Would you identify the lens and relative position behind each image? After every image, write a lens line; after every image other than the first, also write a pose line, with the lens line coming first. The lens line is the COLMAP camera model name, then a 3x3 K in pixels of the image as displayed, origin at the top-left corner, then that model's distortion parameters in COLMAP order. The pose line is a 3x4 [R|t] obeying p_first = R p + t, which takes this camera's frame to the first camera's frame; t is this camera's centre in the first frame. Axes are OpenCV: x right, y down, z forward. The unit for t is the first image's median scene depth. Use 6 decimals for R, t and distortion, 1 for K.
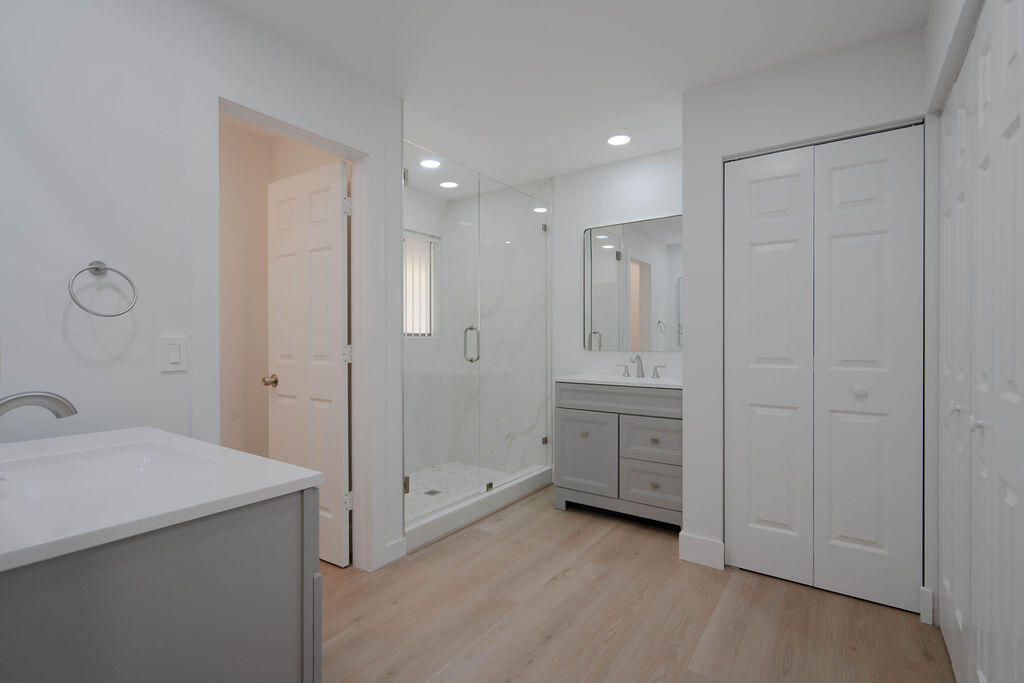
lens RADIAL K [[463.0, 0, 512.0], [0, 463.0, 341.5], [0, 0, 1]] dist [0.002431, 0.000461]
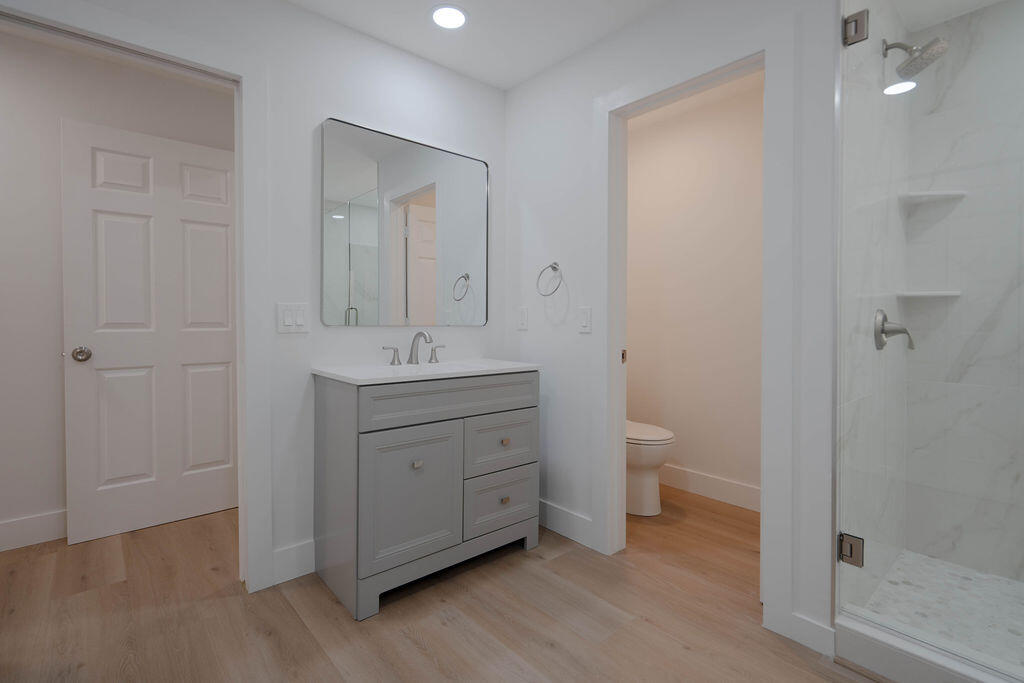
lens RADIAL K [[495.8, 0, 511.8], [0, 495.8, 319.7], [0, 0, 1]] dist [0.000858, 0.000126]
pose [[0.239430, 0.004280, 0.970904, -0.427236], [-0.000159, 0.999990, -0.004369, 0.014291], [-0.970913, 0.000892, 0.239429, 0.699845]]
